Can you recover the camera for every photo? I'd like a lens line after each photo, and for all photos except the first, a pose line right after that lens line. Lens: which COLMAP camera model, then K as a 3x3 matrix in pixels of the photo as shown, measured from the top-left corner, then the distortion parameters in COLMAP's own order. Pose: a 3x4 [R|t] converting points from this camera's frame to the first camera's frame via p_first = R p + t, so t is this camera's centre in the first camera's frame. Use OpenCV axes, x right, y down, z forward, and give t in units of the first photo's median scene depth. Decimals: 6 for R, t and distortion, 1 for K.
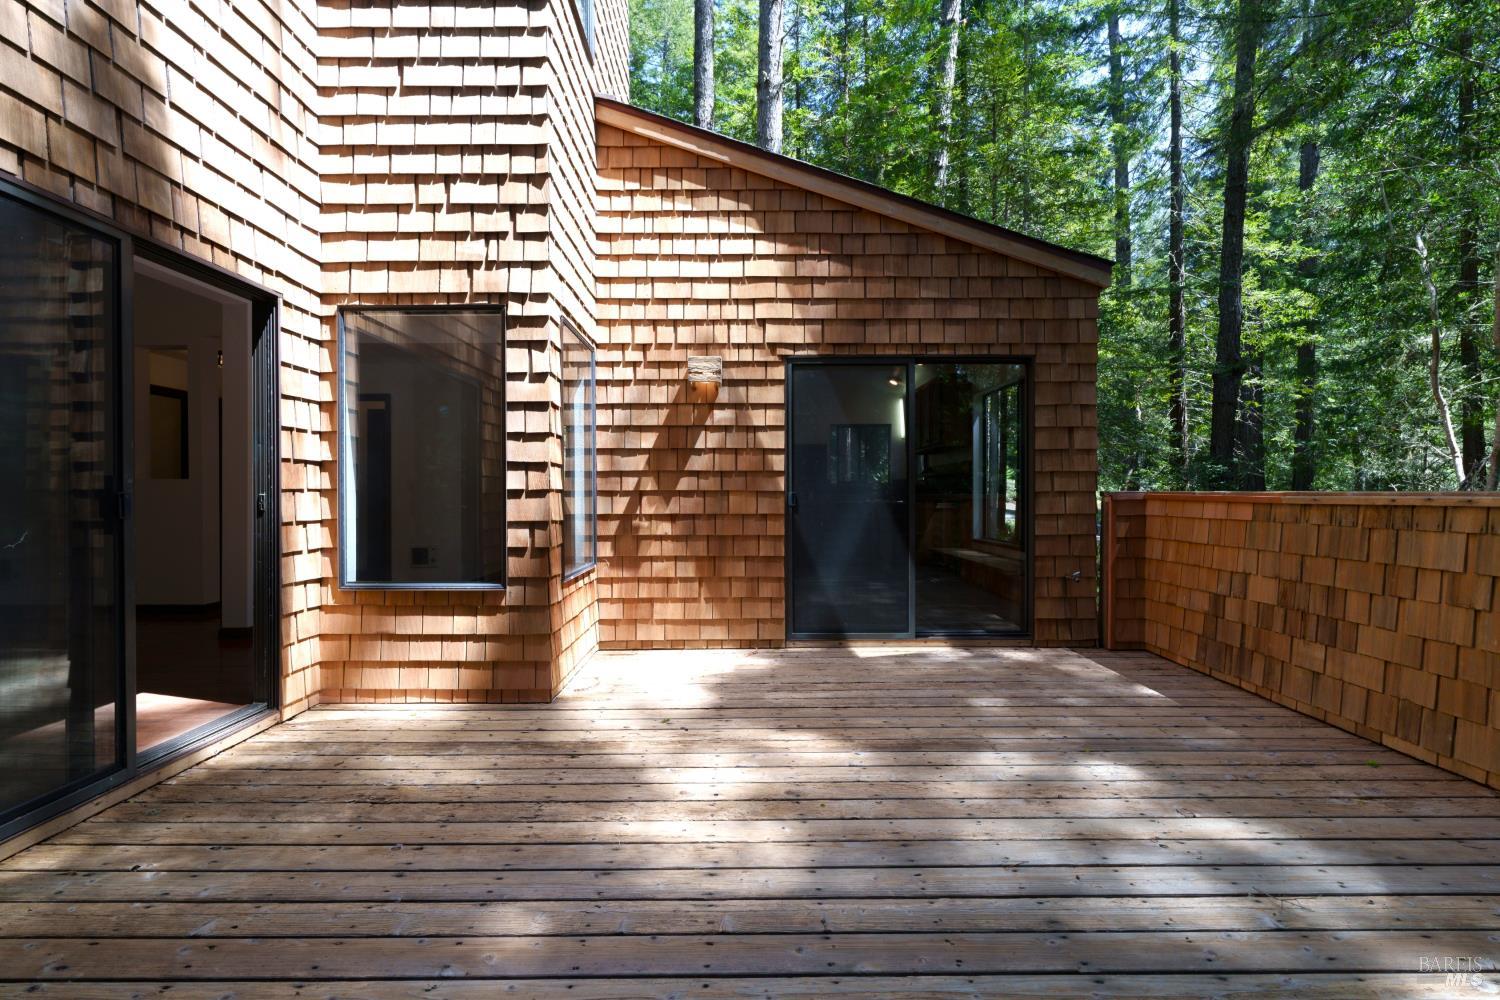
lens RADIAL K [[674.9, 0, 745.0], [0, 674.9, 500.1], [0, 0, 1]] dist [-0.003416, 0.001029]
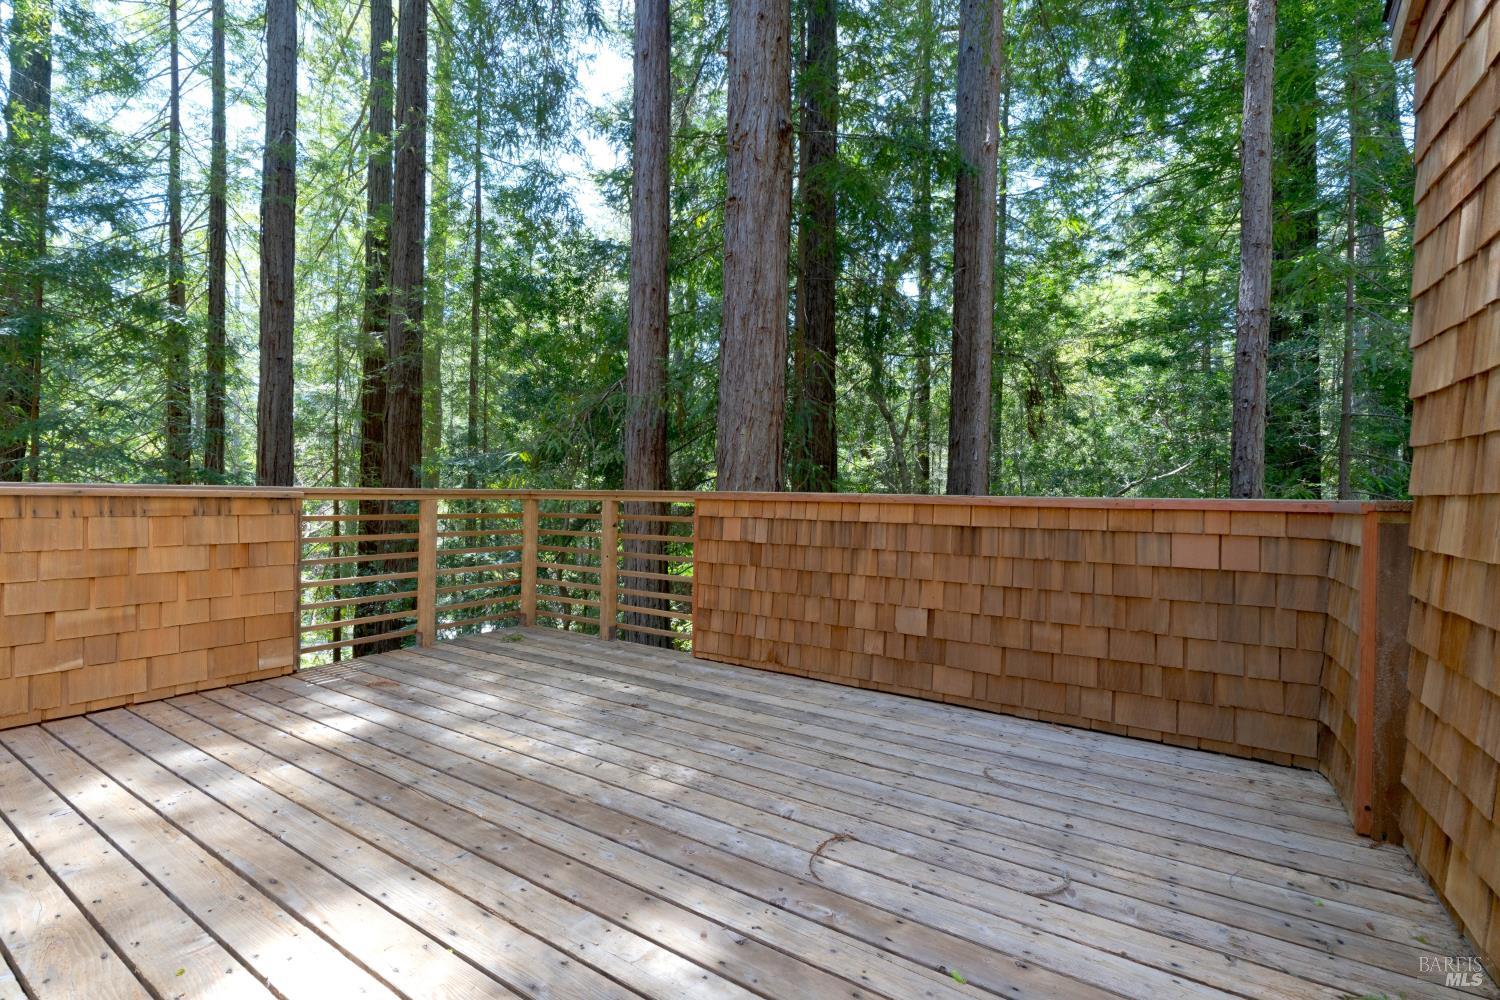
lens RADIAL K [[674.9, 0, 745.0], [0, 674.9, 500.1], [0, 0, 1]] dist [-0.003416, 0.001029]
pose [[-0.836378, -0.012400, 0.548013, -0.337811], [-0.009945, 0.999923, 0.007448, 0.000333], [-0.548063, 0.000779, -0.836437, 0.597621]]
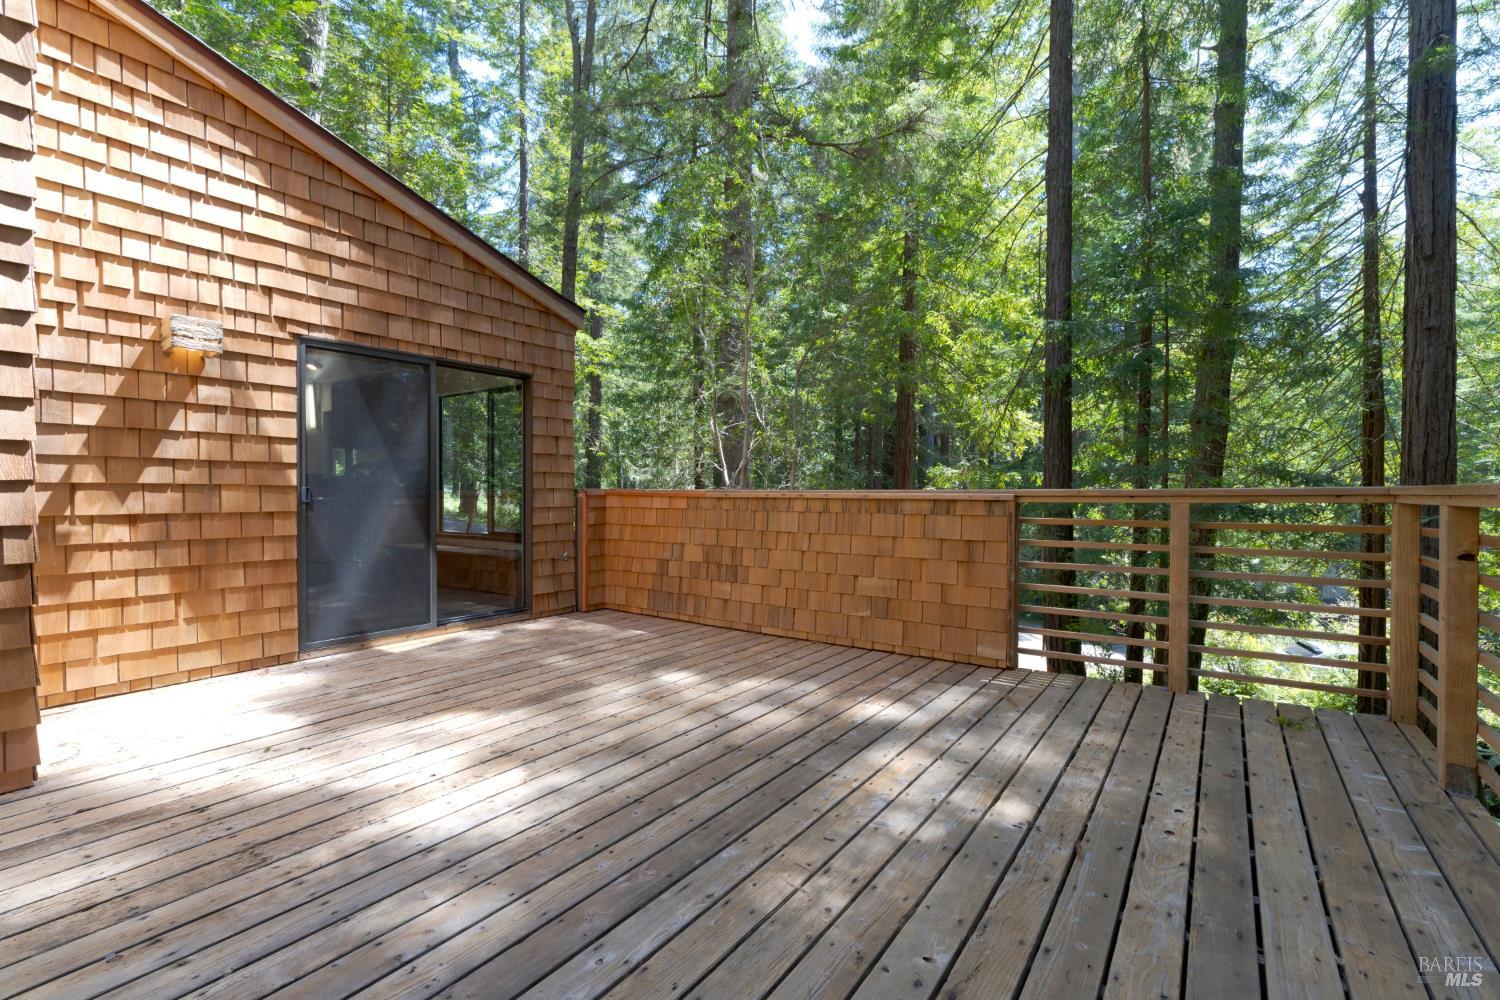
lens RADIAL K [[674.9, 0, 745.0], [0, 674.9, 500.1], [0, 0, 1]] dist [-0.003416, 0.001029]
pose [[0.585362, -0.006698, 0.810744, -0.319084], [0.002774, 0.999977, 0.006259, 0.001645], [-0.810767, -0.001415, 0.585367, -0.003602]]
